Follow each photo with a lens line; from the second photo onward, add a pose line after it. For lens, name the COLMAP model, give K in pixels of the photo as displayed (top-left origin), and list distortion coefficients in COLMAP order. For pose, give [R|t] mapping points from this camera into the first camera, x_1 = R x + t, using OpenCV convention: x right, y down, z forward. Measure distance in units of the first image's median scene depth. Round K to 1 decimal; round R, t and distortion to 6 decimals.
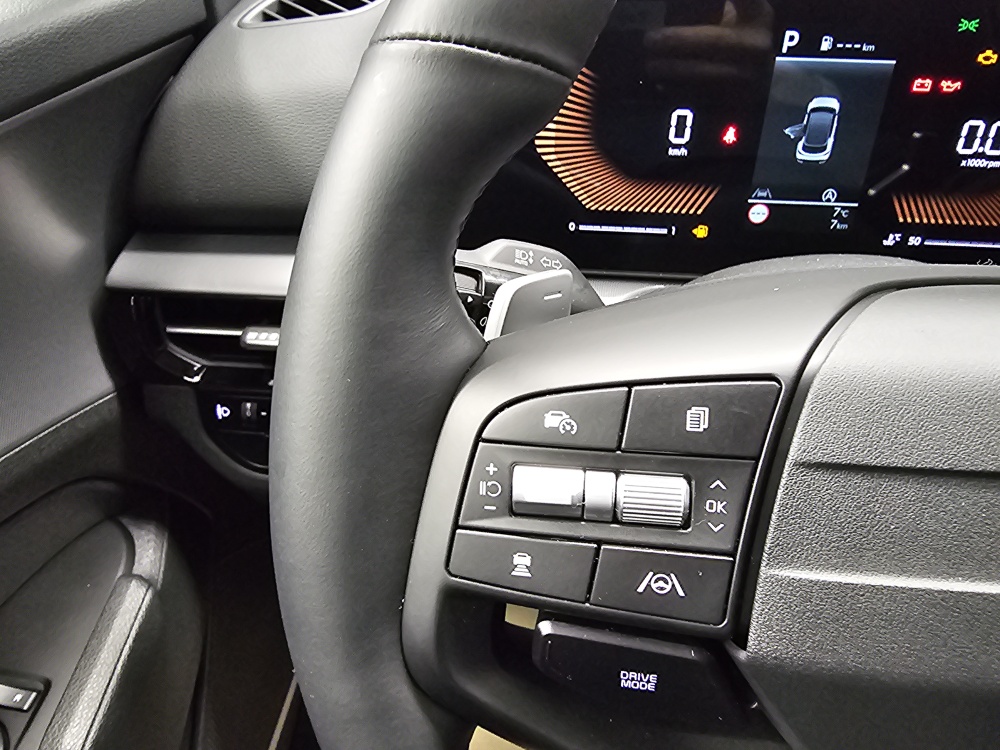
lens RADIAL K [[710.4, 0, 484.5], [0, 710.4, 363.3], [0, 0, 1]] dist [-0.004288, -0.007983]
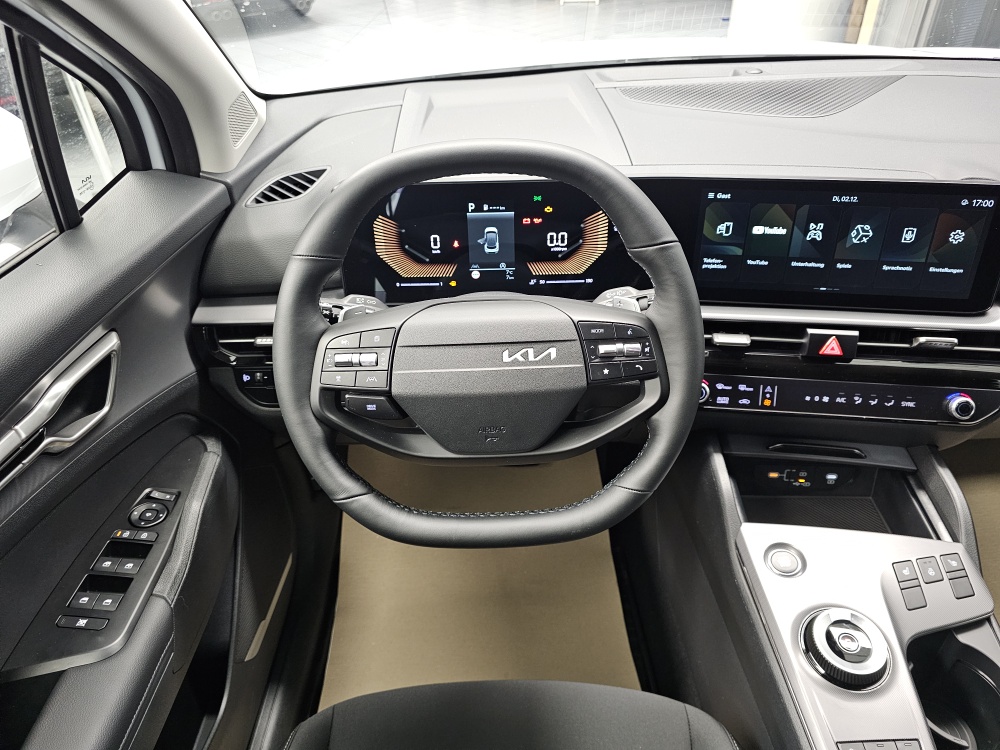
lens RADIAL K [[699.8, 0, 504.3], [0, 699.8, 370.5], [0, 0, 1]] dist [0.026397, -0.014194]
pose [[0.996536, -0.067885, 0.048032, 0.361581], [0.069626, 0.996940, -0.035544, 0.201837], [-0.045472, 0.038766, 0.998213, -1.355163]]
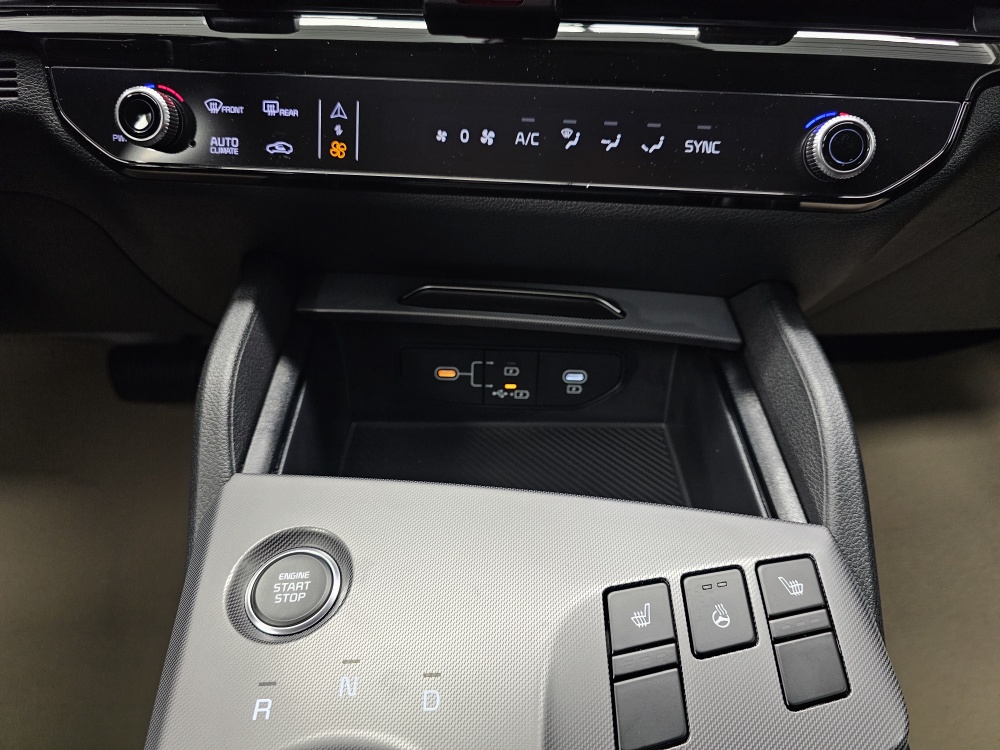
lens RADIAL K [[699.8, 0, 503.8], [0, 699.8, 367.5], [0, 0, 1]] dist [0.026397, -0.014194]
pose [[0.994266, -0.060735, 0.088008, 1.472824], [0.062301, 0.997942, -0.015160, 0.586923], [-0.086907, 0.020557, 0.996004, 0.102744]]
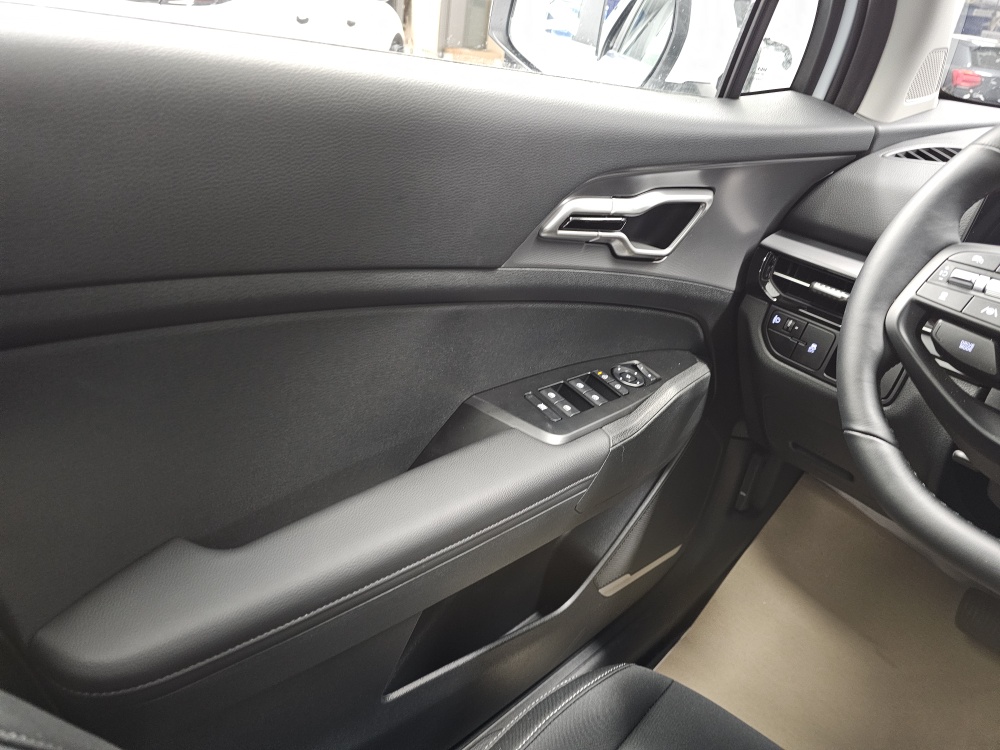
lens RADIAL K [[699.8, 0, 505.8], [0, 699.8, 371.3], [0, 0, 1]] dist [0.026397, -0.014194]
pose [[0.752695, 0.404737, -0.519266, 0.160482], [-0.506887, 0.859577, -0.064762, 0.804576], [0.420137, 0.311956, 0.852155, -1.091901]]
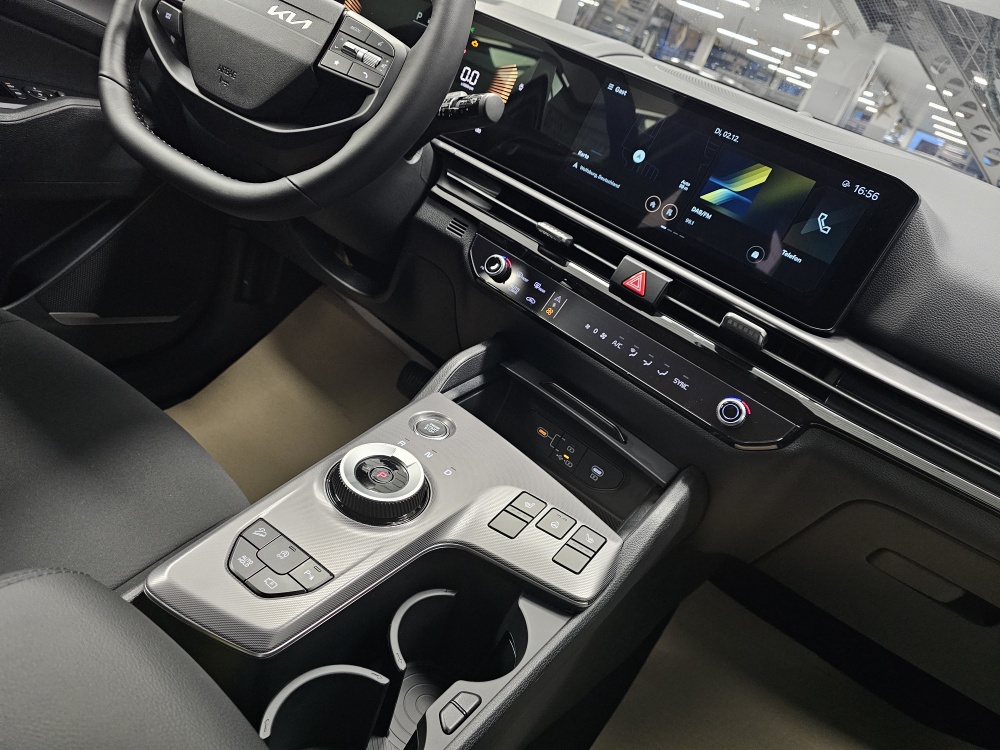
lens RADIAL K [[699.8, 0, 497.8], [0, 699.8, 385.0], [0, 0, 1]] dist [0.026397, -0.014194]
pose [[0.831567, 0.475460, -0.287113, 1.940957], [-0.533810, 0.826948, -0.176650, 0.927684], [0.153438, 0.300160, 0.941468, -0.949392]]
